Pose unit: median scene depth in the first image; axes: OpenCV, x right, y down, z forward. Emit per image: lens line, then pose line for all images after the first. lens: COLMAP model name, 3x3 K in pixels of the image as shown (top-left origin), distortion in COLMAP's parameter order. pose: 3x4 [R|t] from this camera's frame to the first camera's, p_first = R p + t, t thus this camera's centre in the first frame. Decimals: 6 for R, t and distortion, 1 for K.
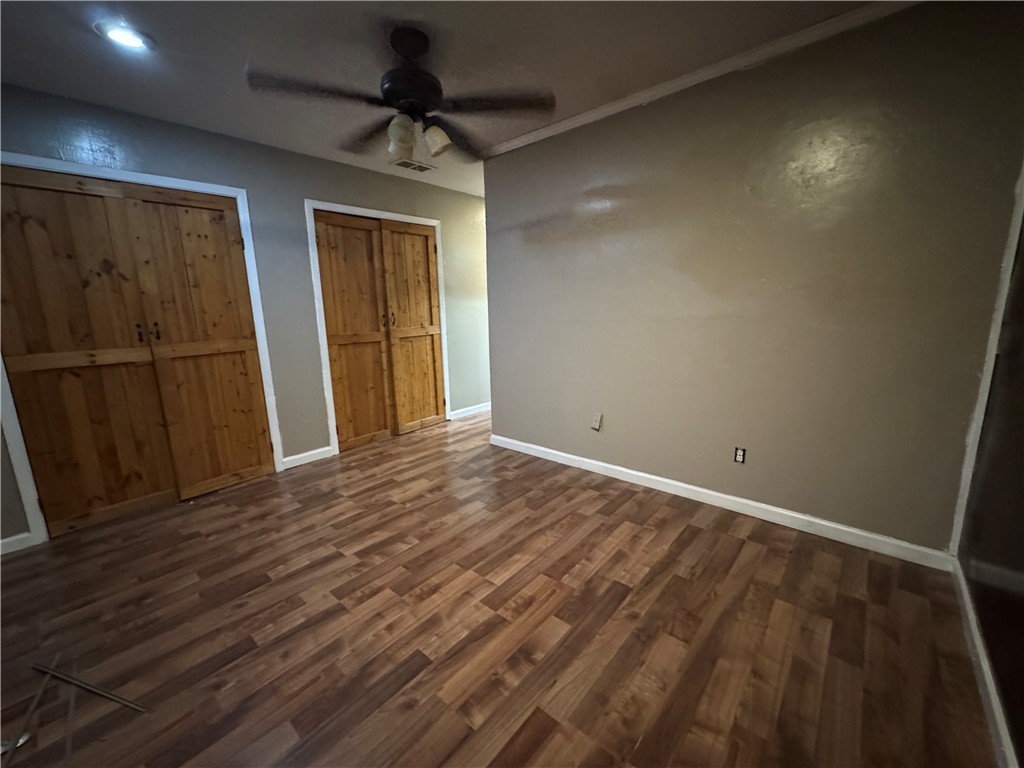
lens RADIAL K [[409.8, 0, 508.2], [0, 409.8, 382.7], [0, 0, 1]] dist [-0.004398, 0.000818]
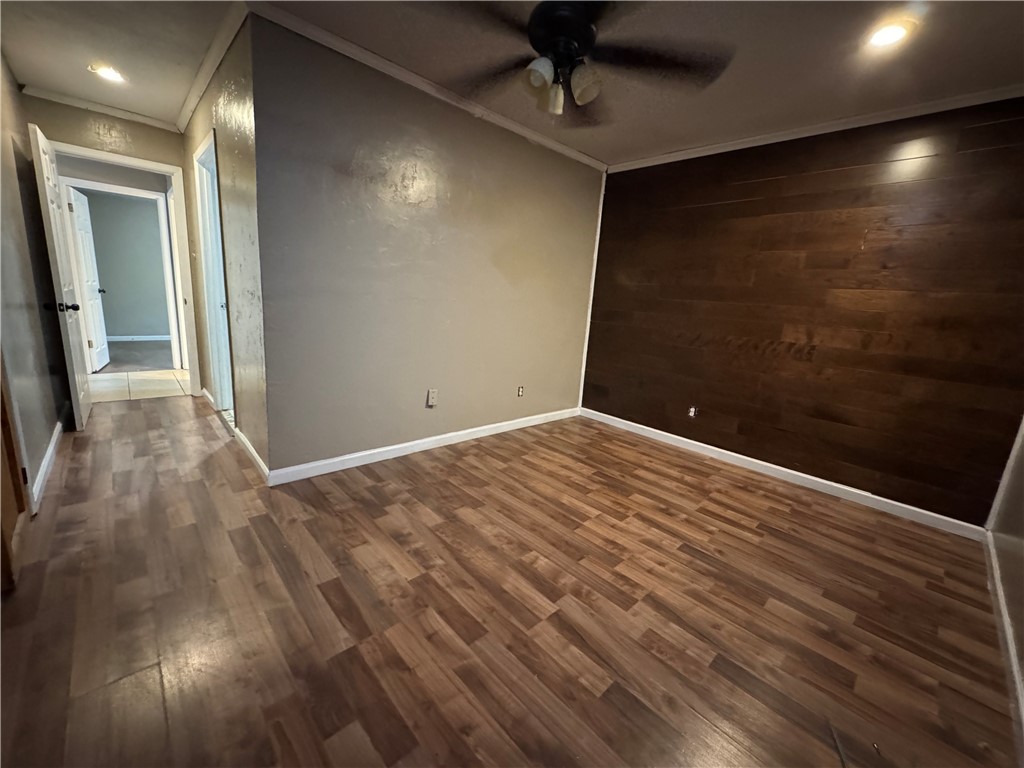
lens RADIAL K [[409.8, 0, 508.0], [0, 409.8, 385.1], [0, 0, 1]] dist [-0.004398, 0.000818]
pose [[0.090386, -0.174595, 0.980483, -1.145303], [0.113922, 0.979863, 0.163983, -0.130659], [-0.989370, 0.096877, 0.108456, 1.025810]]
